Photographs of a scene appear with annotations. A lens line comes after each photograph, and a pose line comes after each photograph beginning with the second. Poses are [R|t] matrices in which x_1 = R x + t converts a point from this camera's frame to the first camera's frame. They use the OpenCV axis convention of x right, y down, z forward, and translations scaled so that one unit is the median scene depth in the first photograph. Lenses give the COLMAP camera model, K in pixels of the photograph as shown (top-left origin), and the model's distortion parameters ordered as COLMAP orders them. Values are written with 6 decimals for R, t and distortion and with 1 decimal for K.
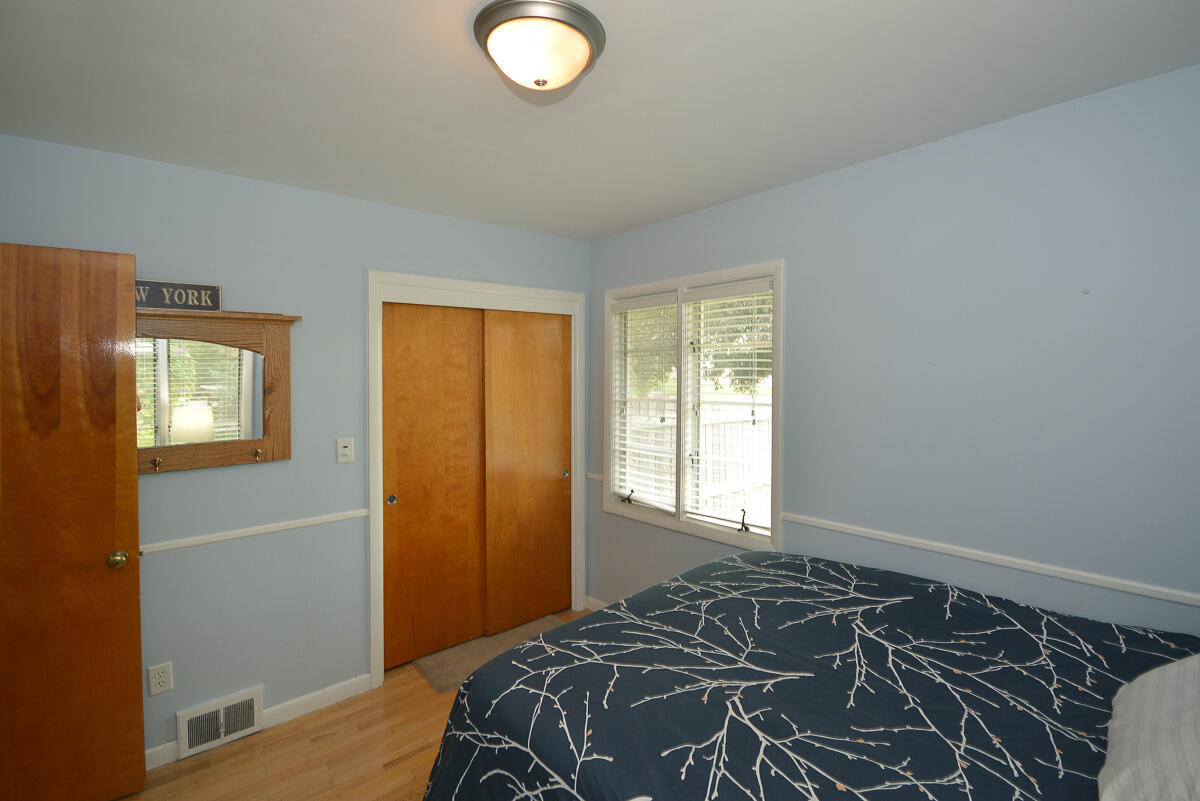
lens RADIAL K [[522.2, 0, 600.7], [0, 522.2, 387.4], [0, 0, 1]] dist [-0.000727, -0.000279]
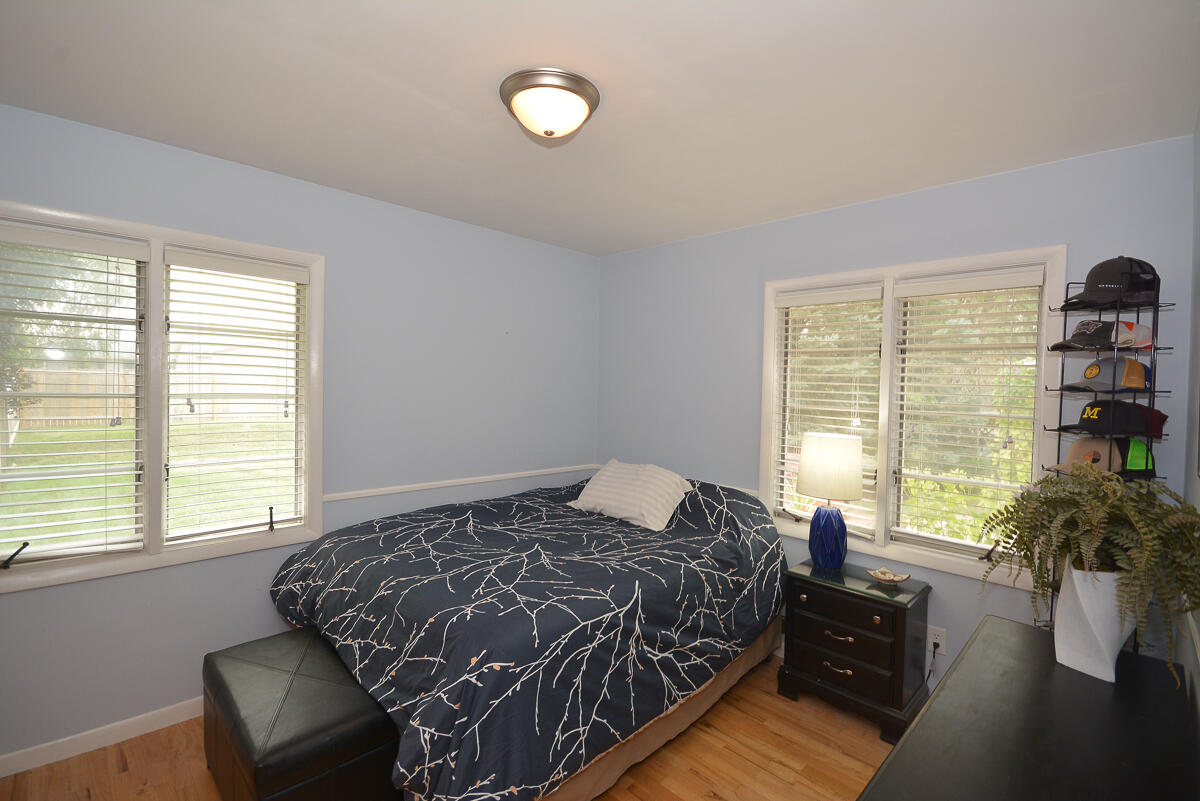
lens RADIAL K [[543.0, 0, 600.0], [0, 543.0, 400.5], [0, 0, 1]] dist [-0.000053, 0.000003]
pose [[-0.027498, -0.017073, 0.999476, -1.269733], [0.000710, 0.999854, 0.017099, 0.047221], [-0.999622, 0.001180, -0.027482, 0.782121]]
